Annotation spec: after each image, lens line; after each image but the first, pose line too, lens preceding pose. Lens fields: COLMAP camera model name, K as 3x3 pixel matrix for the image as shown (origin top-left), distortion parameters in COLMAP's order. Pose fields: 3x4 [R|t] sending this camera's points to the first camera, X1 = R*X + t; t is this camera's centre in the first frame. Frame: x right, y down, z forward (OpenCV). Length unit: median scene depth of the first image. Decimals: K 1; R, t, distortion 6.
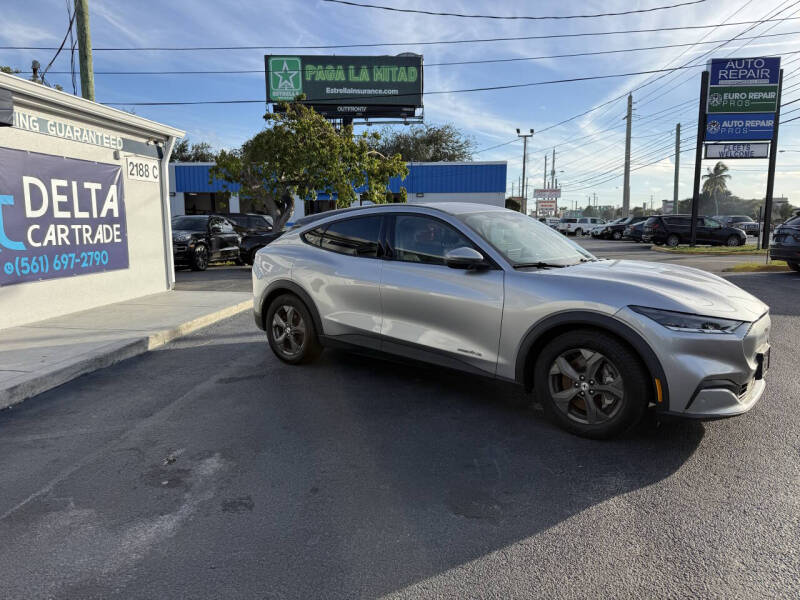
lens RADIAL K [[572.8, 0, 401.1], [0, 572.8, 302.6], [0, 0, 1]] dist [0.044728, -0.060113]
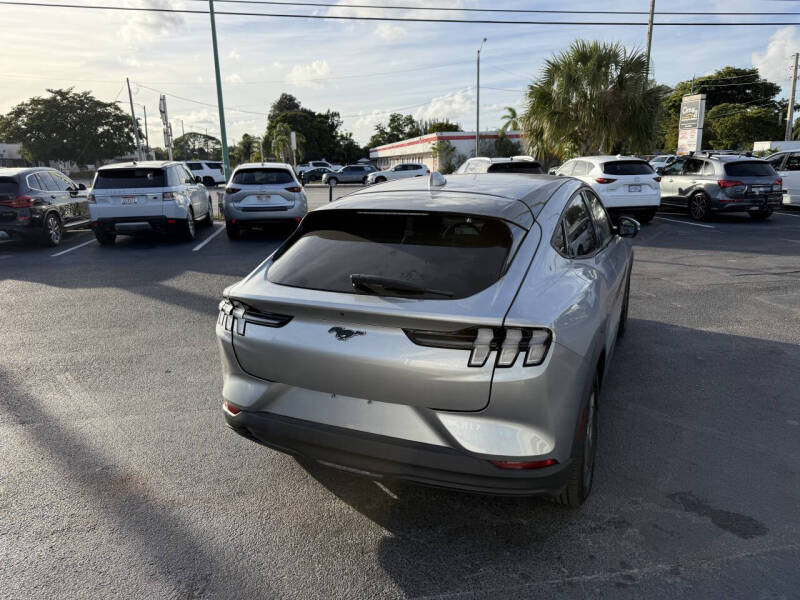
lens RADIAL K [[572.8, 0, 401.1], [0, 572.8, 302.6], [0, 0, 1]] dist [0.044728, -0.060113]
pose [[-0.274174, -0.227008, 0.934503, -0.419027], [0.155477, 0.948493, 0.276022, -0.158763], [-0.949029, 0.220972, -0.224757, 0.860380]]
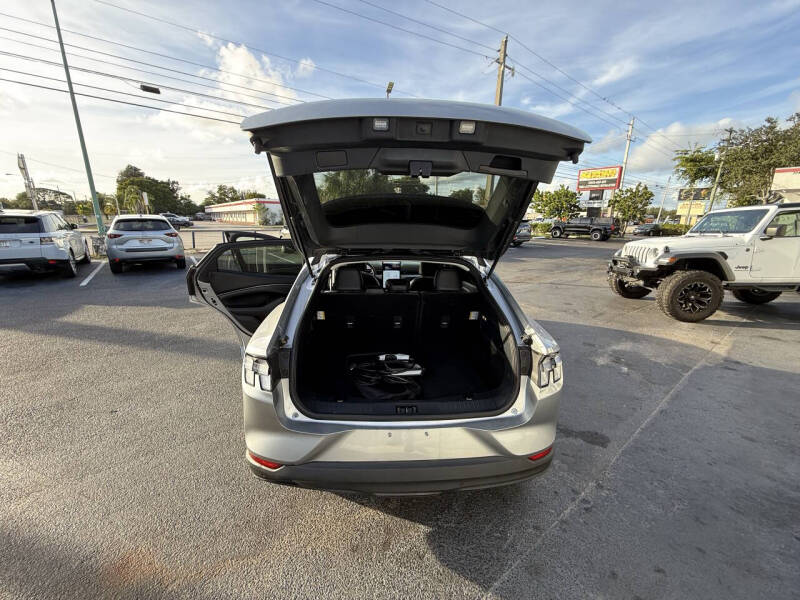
lens RADIAL K [[320.9, 0, 397.1], [0, 320.9, 297.6], [0, 0, 1]] dist [0.000209, -0.000021]
pose [[-0.688464, -0.186089, 0.700991, -0.256153], [0.089739, 0.937240, 0.336940, -0.171590], [-0.719697, 0.294877, -0.628556, 0.928633]]
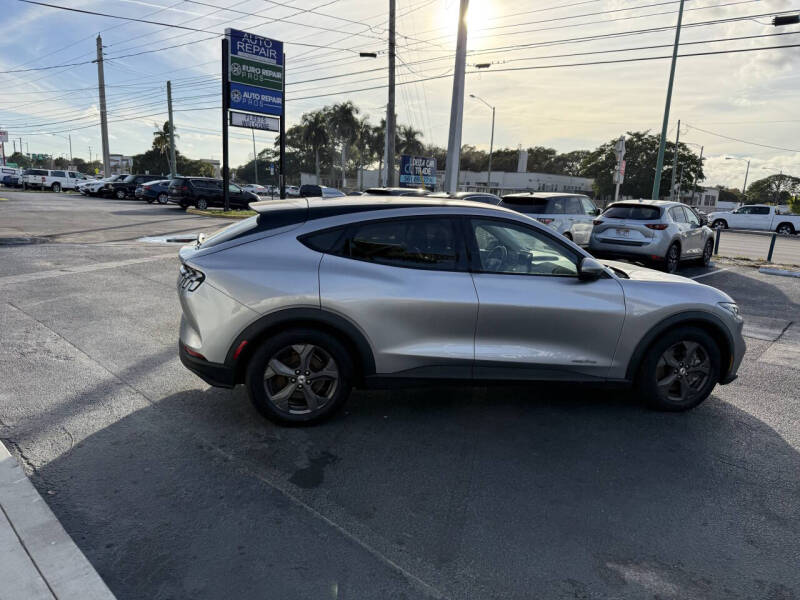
lens RADIAL K [[572.8, 0, 401.1], [0, 572.8, 302.6], [0, 0, 1]] dist [0.044728, -0.060113]
pose [[0.609905, -0.122944, 0.782879, -0.450590], [0.060841, 0.992241, 0.108424, -0.076743], [-0.790135, -0.018497, 0.612653, 0.331657]]
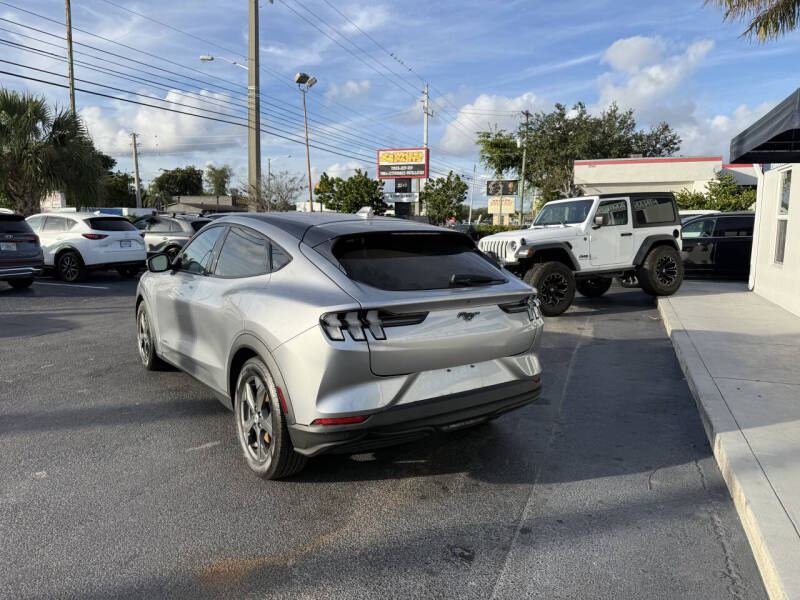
lens RADIAL K [[569.6, 0, 402.3], [0, 569.6, 299.1], [0, 0, 1]] dist [0.108043, -0.183845]
pose [[-0.970022, -0.040810, 0.239566, -0.196429], [0.025762, 0.962975, 0.268357, -0.185500], [-0.241648, 0.266484, -0.933056, 1.194481]]
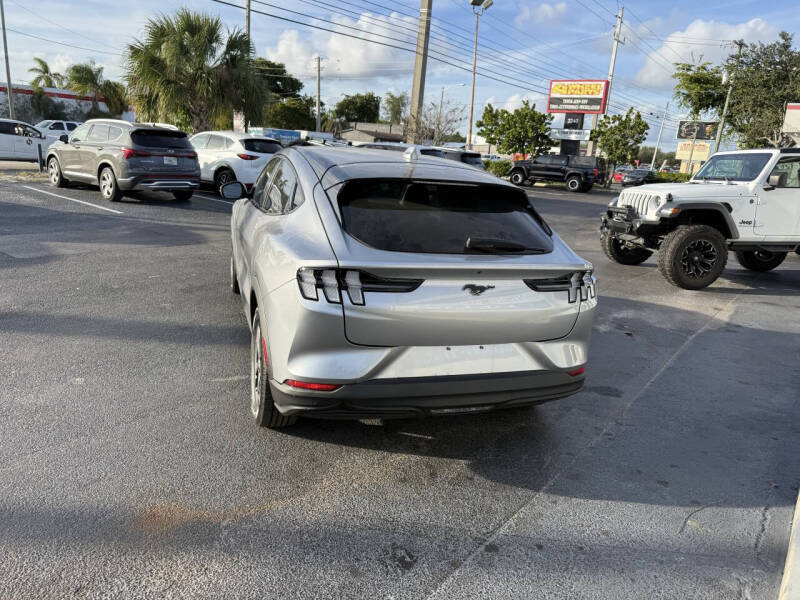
lens RADIAL K [[572.8, 0, 401.1], [0, 572.8, 302.6], [0, 0, 1]] dist [0.044728, -0.060113]
pose [[-0.853924, -0.196456, 0.481891, -0.268970], [-0.001585, 0.926982, 0.375102, -0.184708], [-0.520395, 0.319545, -0.791884, 1.108789]]
